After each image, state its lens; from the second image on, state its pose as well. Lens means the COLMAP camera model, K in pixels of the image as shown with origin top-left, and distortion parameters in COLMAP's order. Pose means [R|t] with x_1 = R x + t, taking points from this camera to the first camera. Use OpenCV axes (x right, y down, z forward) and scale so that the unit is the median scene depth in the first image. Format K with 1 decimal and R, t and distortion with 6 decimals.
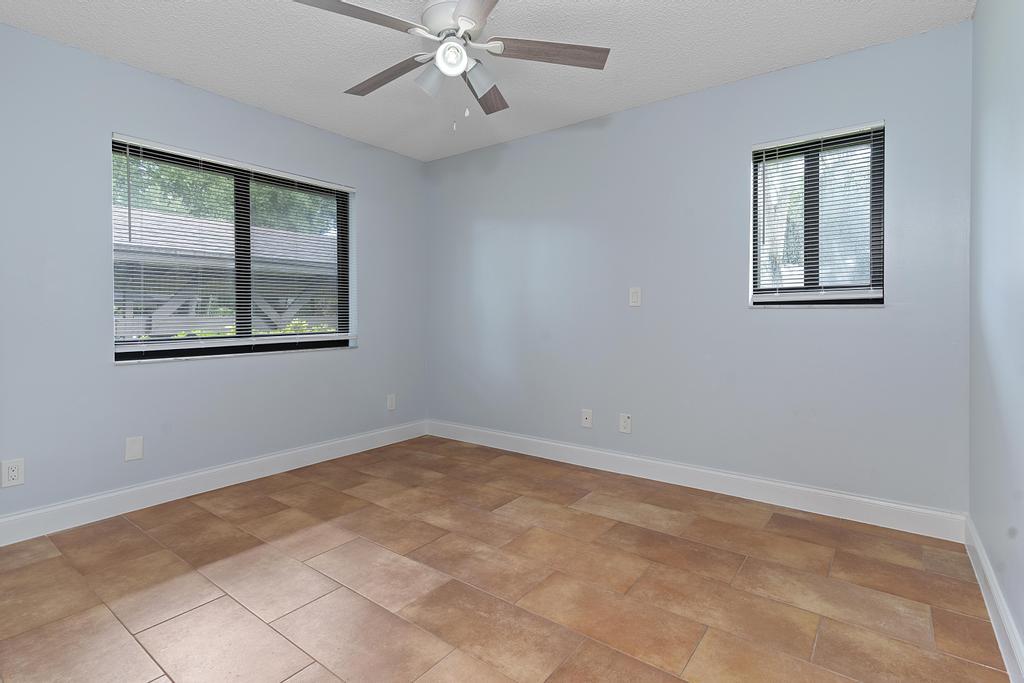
lens RADIAL K [[502.7, 0, 504.7], [0, 502.7, 313.7], [0, 0, 1]] dist [0.003087, -0.000225]
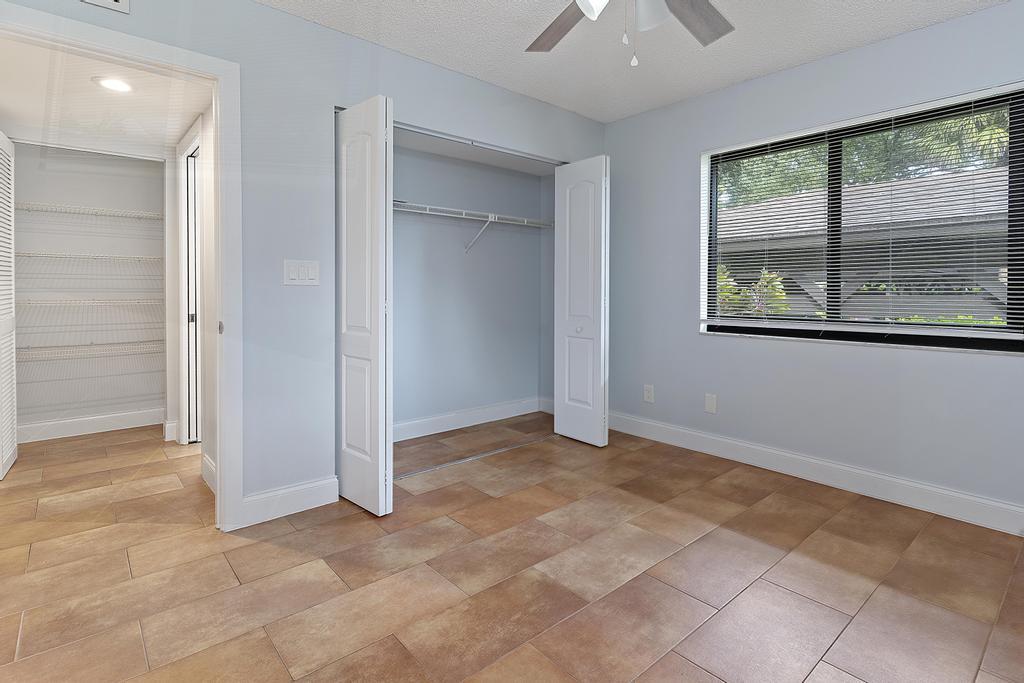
lens RADIAL K [[502.7, 0, 504.7], [0, 502.7, 313.7], [0, 0, 1]] dist [0.003087, -0.000225]
pose [[-0.202936, 0.047458, -0.978041, 0.570586], [-0.005703, 0.998751, 0.049646, -0.009527], [0.979175, 0.015653, -0.202411, 0.776653]]
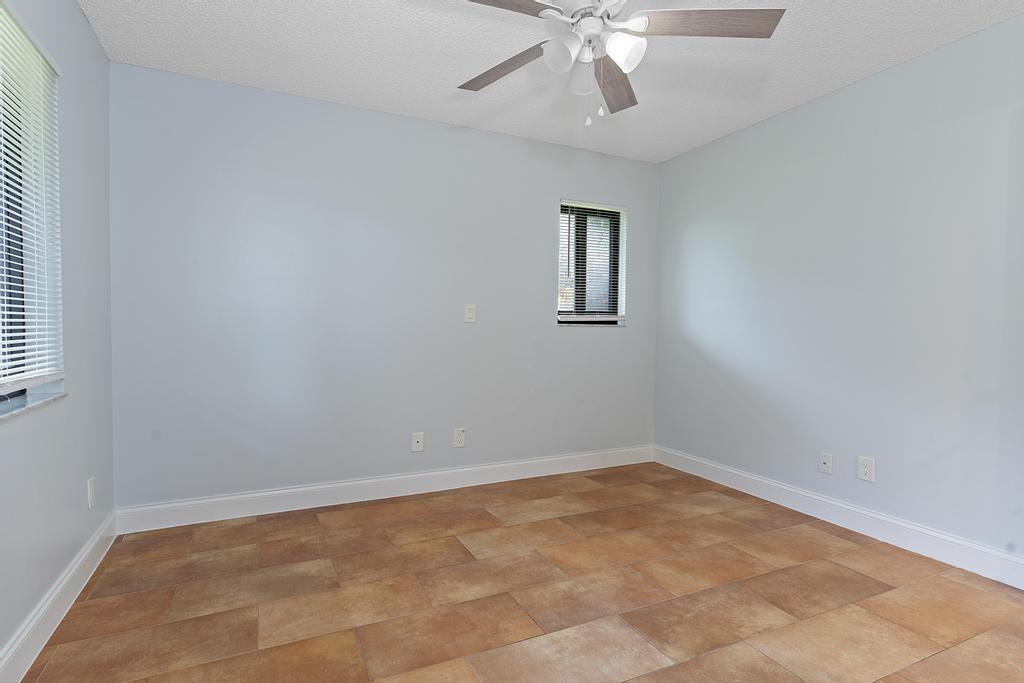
lens RADIAL K [[505.8, 0, 488.9], [0, 505.8, 325.2], [0, 0, 1]] dist [0.002245, 0.000700]
pose [[0.468862, 0.010860, 0.883204, -0.795293], [-0.006898, 0.999939, -0.008633, -0.000276], [-0.883244, -0.002045, 0.468909, 0.585728]]
